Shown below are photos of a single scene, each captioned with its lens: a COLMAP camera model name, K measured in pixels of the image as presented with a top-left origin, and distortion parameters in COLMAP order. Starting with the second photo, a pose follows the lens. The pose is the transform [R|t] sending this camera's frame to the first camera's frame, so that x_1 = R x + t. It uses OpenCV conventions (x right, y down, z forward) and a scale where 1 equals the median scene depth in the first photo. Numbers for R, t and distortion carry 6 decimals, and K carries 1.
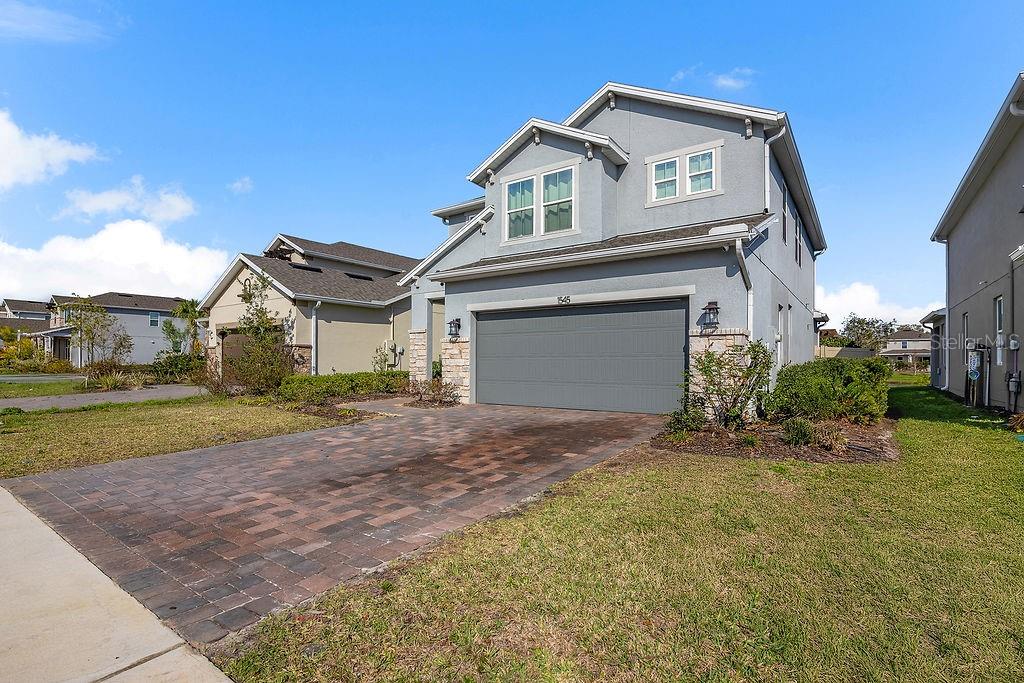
lens RADIAL K [[484.9, 0, 508.1], [0, 484.9, 355.9], [0, 0, 1]] dist [-0.004656, -0.000714]
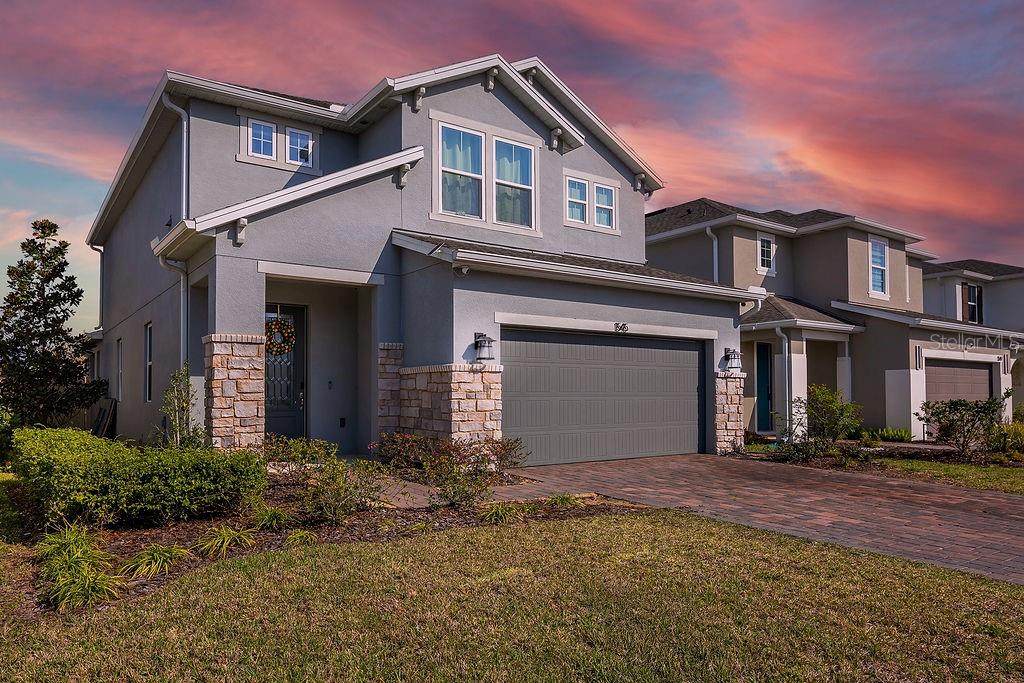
lens RADIAL K [[680.4, 0, 510.7], [0, 680.4, 378.4], [0, 0, 1]] dist [0.000535, -0.000048]
pose [[0.334046, 0.026447, 0.942186, -0.887149], [-0.005223, 0.999643, -0.026208, 0.001868], [-0.942542, 0.003834, 0.334065, 0.680368]]
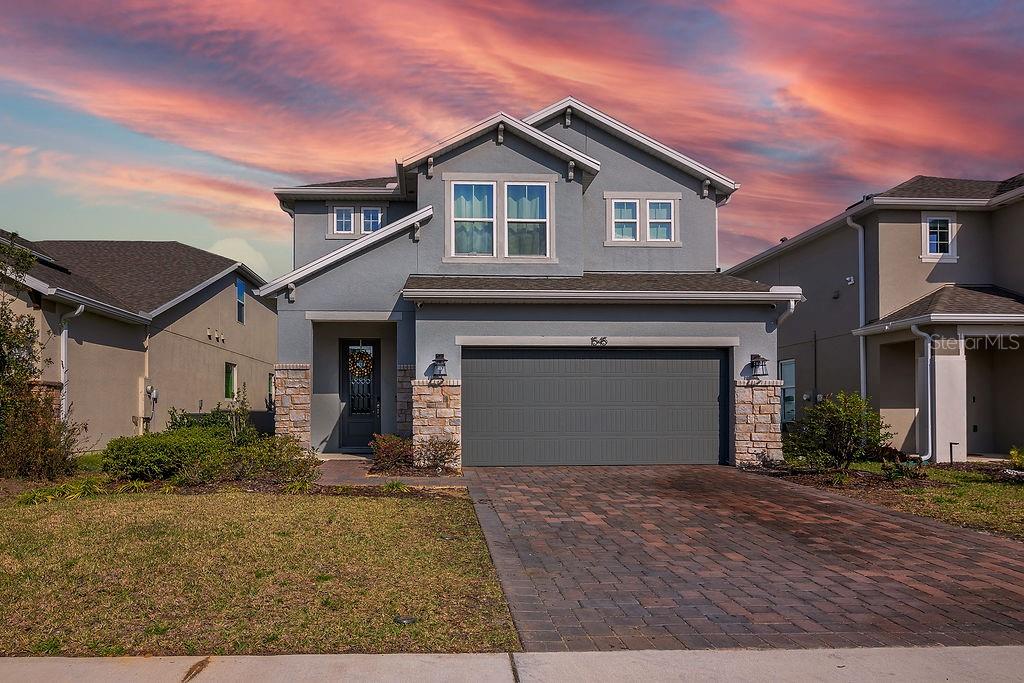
lens RADIAL K [[627.7, 0, 459.9], [0, 627.7, 406.7], [0, 0, 1]] dist [-0.006386, -0.002709]
pose [[0.792826, 0.006054, 0.609418, -0.663910], [-0.004145, 0.999981, -0.004541, 0.007897], [-0.609434, 0.001074, 0.792836, 0.220764]]
